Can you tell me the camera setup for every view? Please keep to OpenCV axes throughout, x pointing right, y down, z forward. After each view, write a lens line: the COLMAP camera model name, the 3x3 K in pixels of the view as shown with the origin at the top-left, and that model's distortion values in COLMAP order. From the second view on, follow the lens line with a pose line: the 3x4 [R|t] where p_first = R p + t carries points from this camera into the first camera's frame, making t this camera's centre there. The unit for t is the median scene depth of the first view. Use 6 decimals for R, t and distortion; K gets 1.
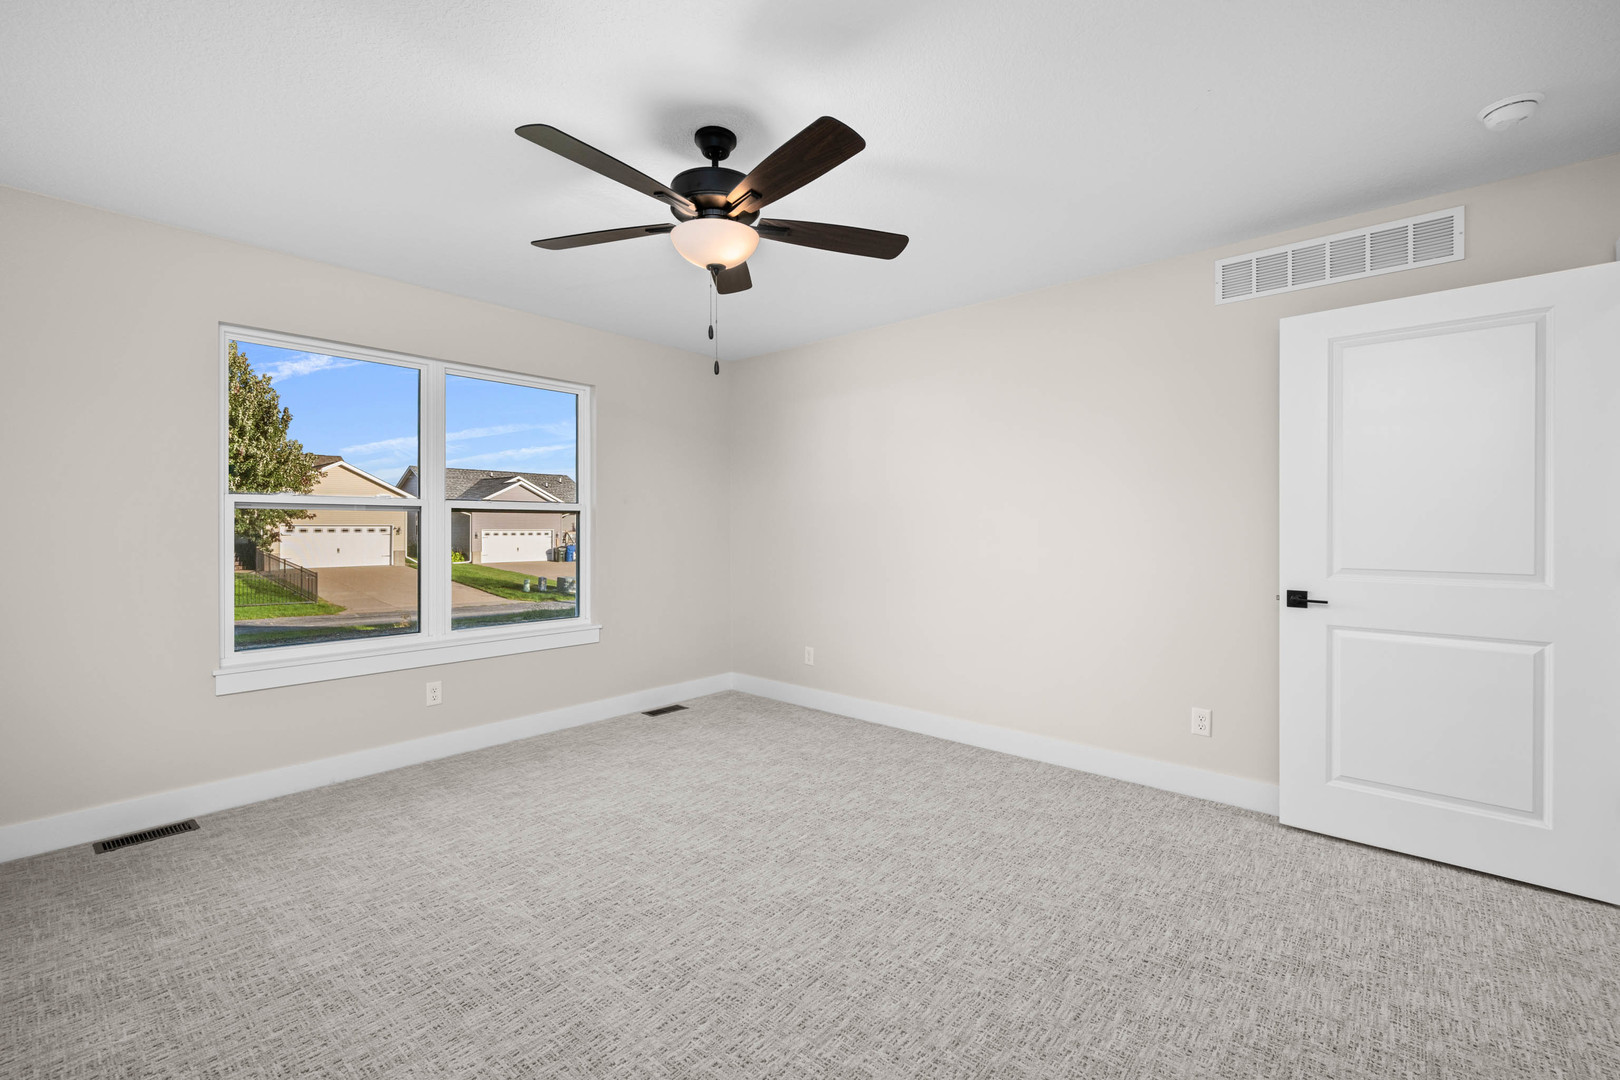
lens RADIAL K [[668.3, 0, 810.0], [0, 668.3, 540.0], [0, 0, 1]] dist [-0.000167, 0.000029]
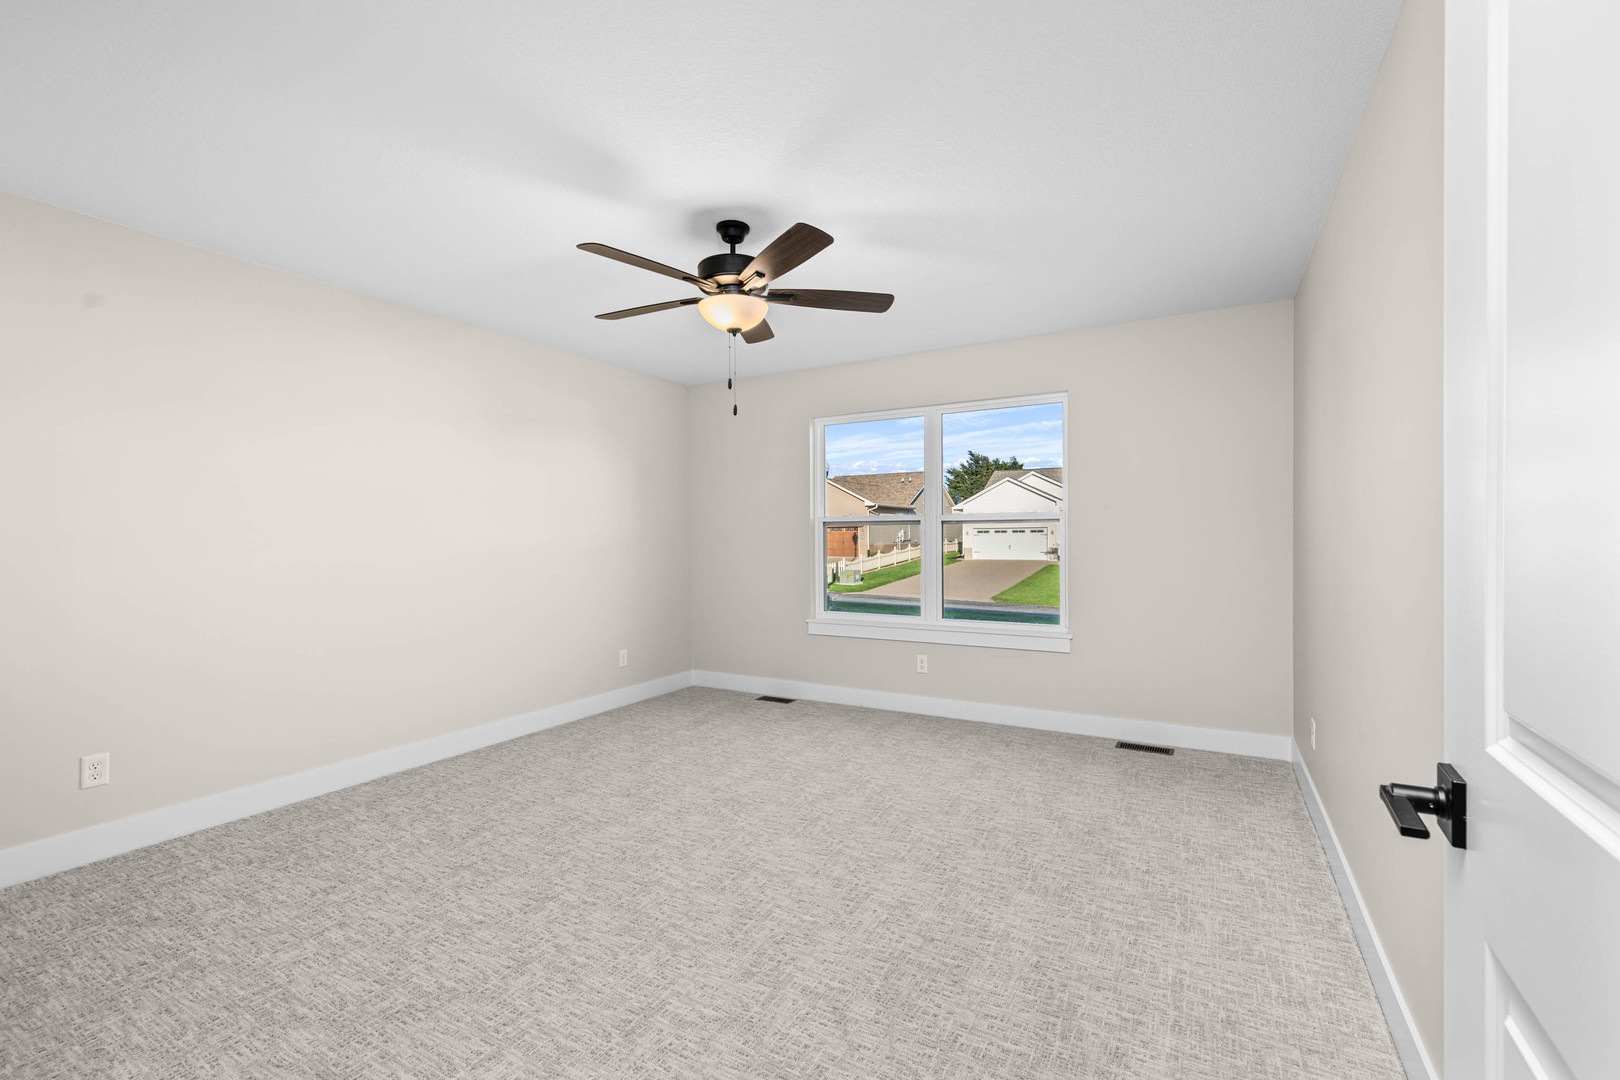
lens RADIAL K [[668.3, 0, 810.0], [0, 668.3, 540.0], [0, 0, 1]] dist [-0.000167, 0.000029]
pose [[0.238929, 0.007475, -0.971008, 0.689542], [-0.011059, 0.999926, 0.004976, -0.016723], [0.970974, 0.009550, 0.238994, 0.501775]]
